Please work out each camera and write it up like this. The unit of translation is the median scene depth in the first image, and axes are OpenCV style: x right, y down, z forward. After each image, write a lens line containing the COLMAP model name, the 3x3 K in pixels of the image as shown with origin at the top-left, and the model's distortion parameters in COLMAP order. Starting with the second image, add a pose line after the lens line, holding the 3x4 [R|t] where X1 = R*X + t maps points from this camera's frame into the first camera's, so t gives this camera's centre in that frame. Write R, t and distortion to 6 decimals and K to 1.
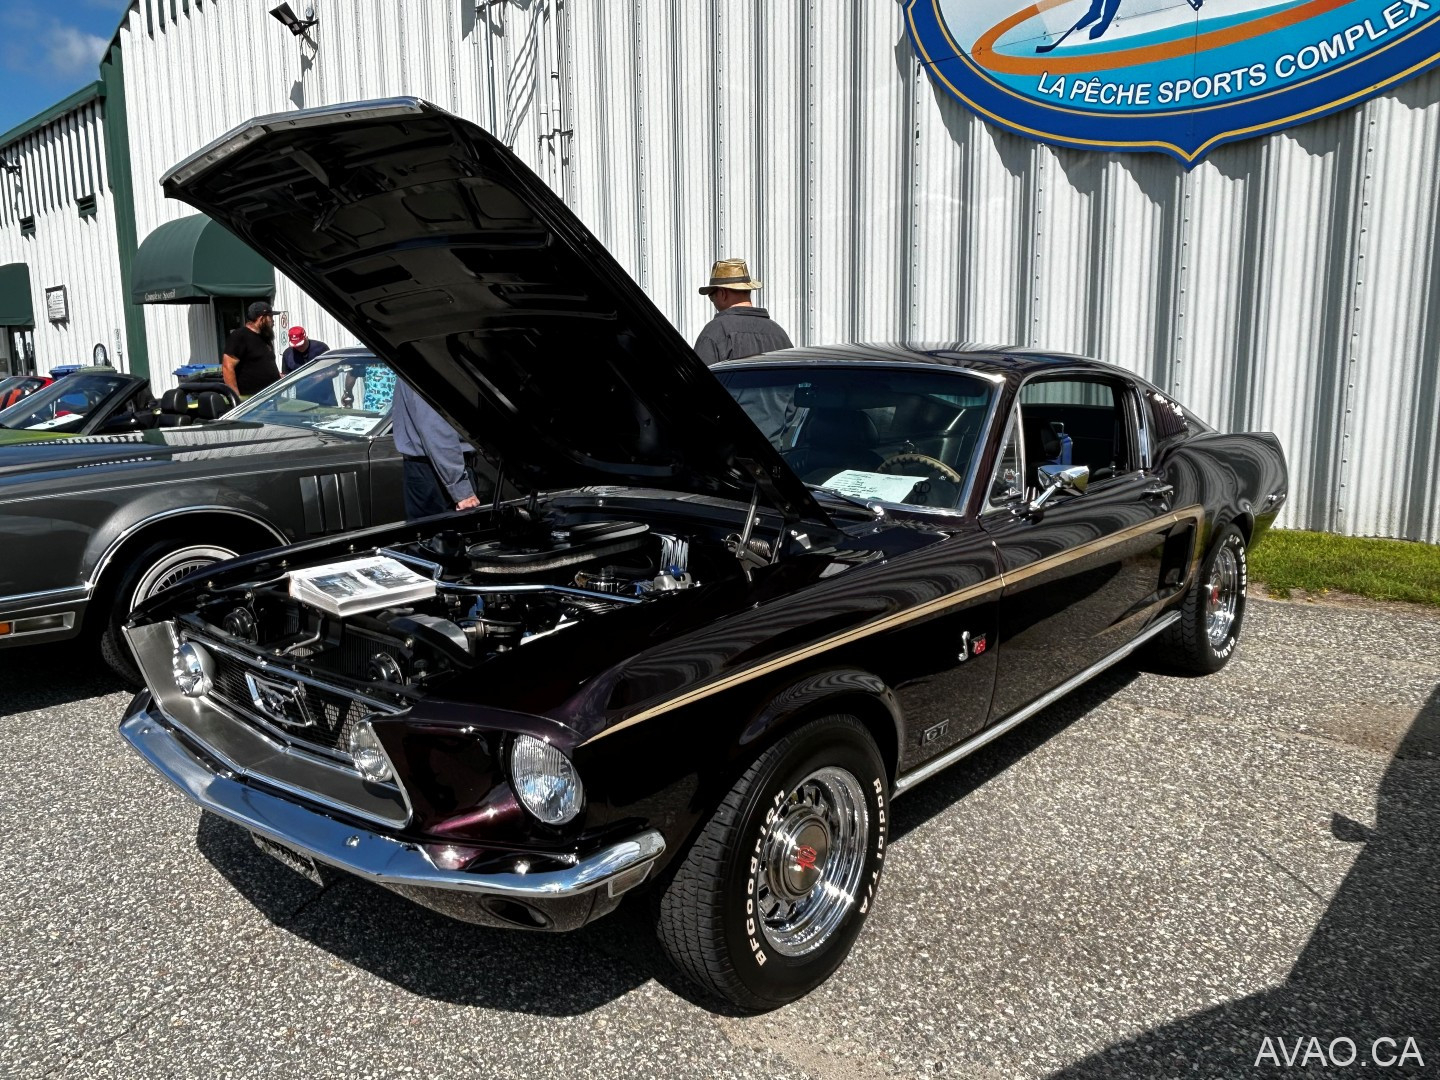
lens RADIAL K [[1132.2, 0, 719.1], [0, 1132.2, 534.7], [0, 0, 1]] dist [0.014815, -0.024018]
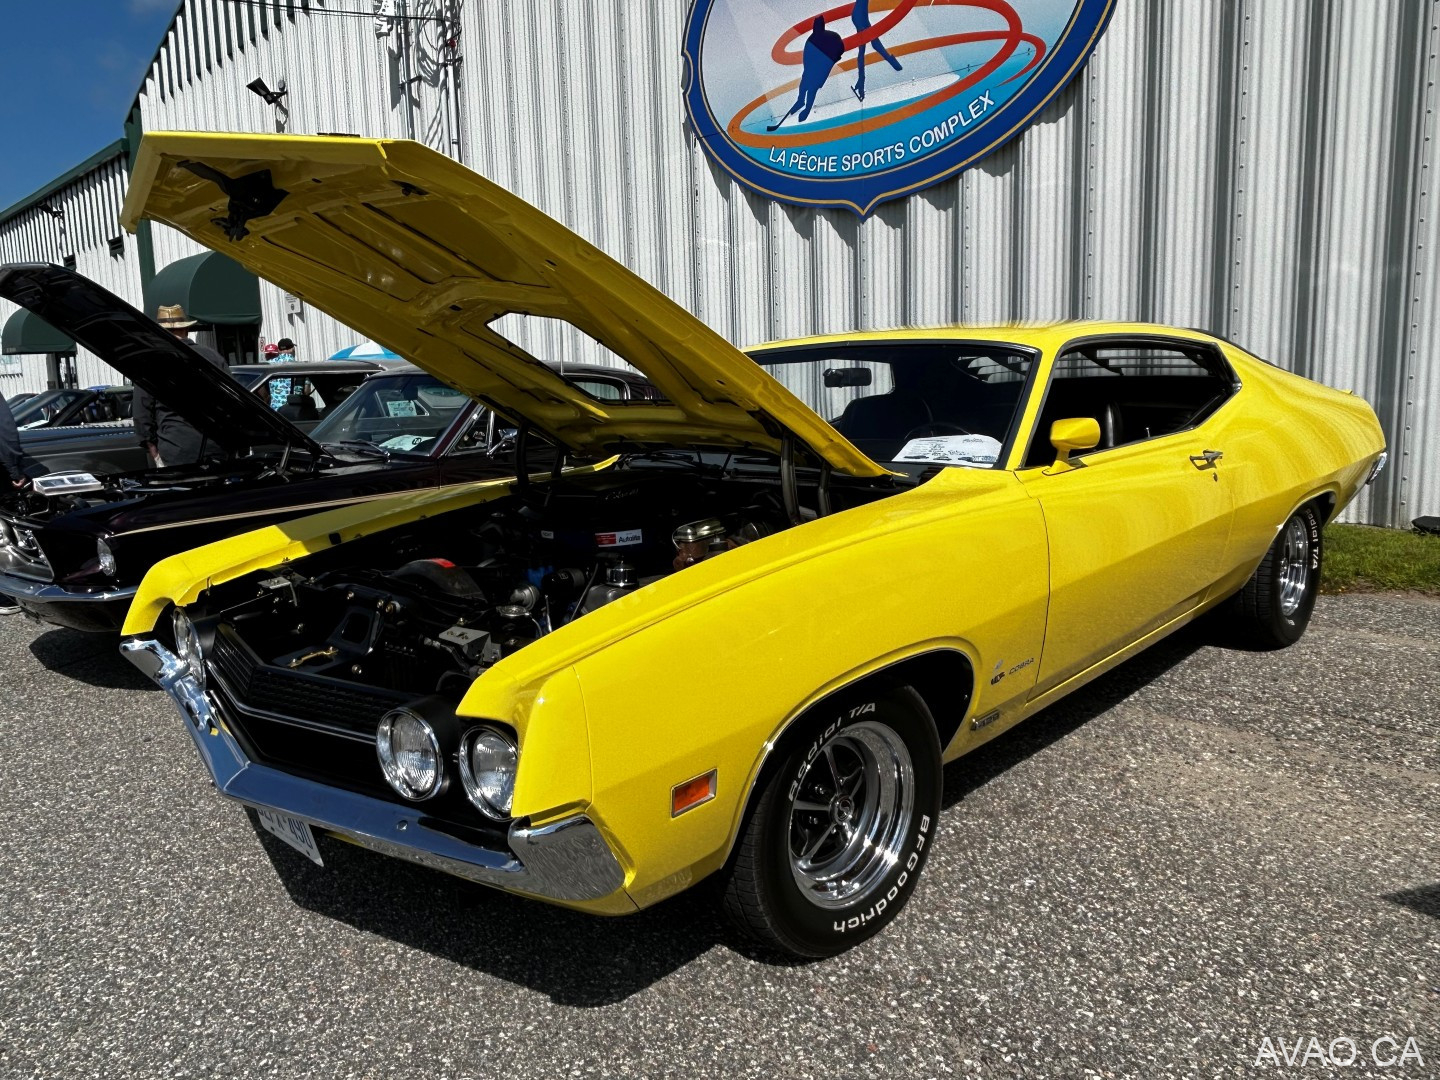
lens RADIAL K [[1132.2, 0, 716.4], [0, 1132.2, 540.3], [0, 0, 1]] dist [0.014815, -0.024018]
pose [[0.998508, -0.012472, -0.053160, 0.277825], [0.012339, 0.999920, -0.002814, 0.046299], [0.053191, 0.002154, 0.998582, -0.293996]]
